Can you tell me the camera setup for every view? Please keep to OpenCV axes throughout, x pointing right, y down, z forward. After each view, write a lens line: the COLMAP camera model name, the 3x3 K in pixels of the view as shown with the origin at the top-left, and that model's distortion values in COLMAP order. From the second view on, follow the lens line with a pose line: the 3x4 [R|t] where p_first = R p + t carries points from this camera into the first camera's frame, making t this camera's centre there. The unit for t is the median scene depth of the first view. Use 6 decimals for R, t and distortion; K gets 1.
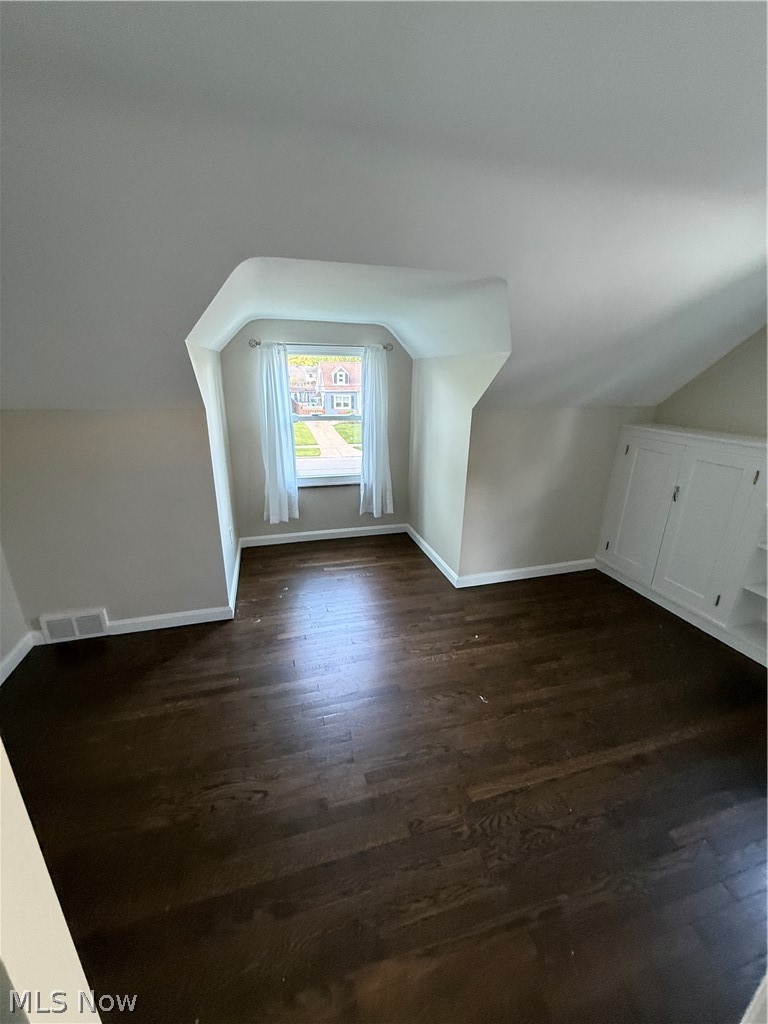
lens RADIAL K [[410.5, 0, 383.7], [0, 410.5, 510.8], [0, 0, 1]] dist [0.004006, -0.000123]
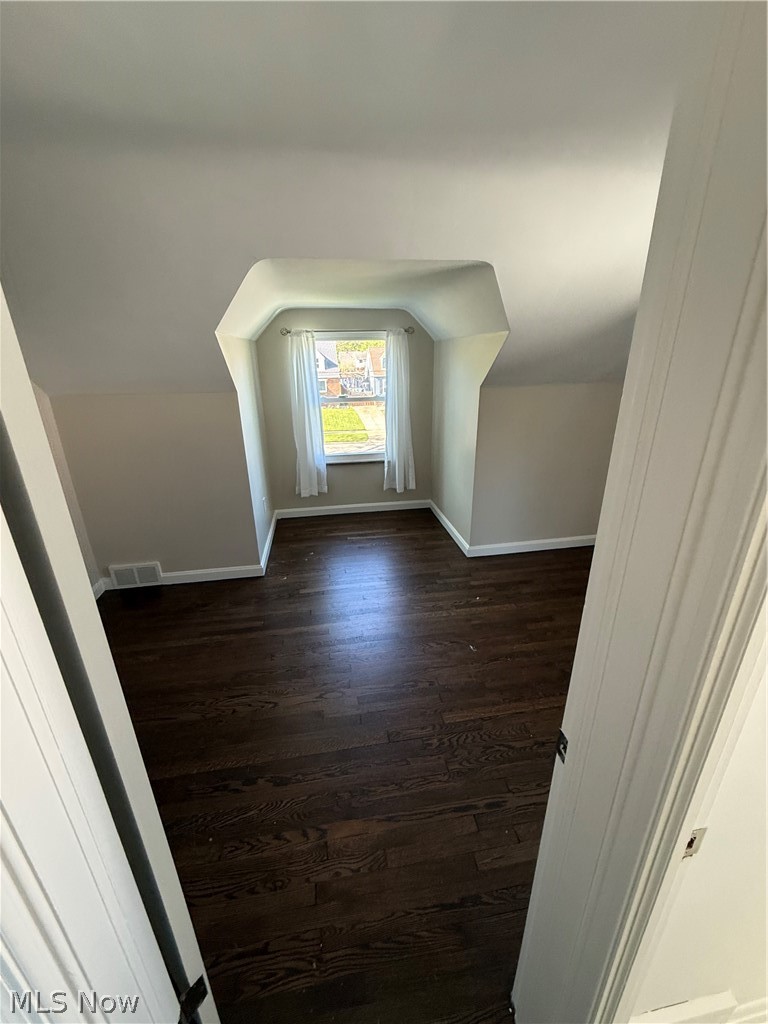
lens RADIAL K [[410.5, 0, 386.4], [0, 410.5, 512.3], [0, 0, 1]] dist [0.004006, -0.000123]
pose [[0.993131, 0.011751, -0.116413, 0.116314], [-0.007346, 0.999243, 0.038191, 0.041985], [0.116773, -0.037073, 0.992466, -0.104145]]
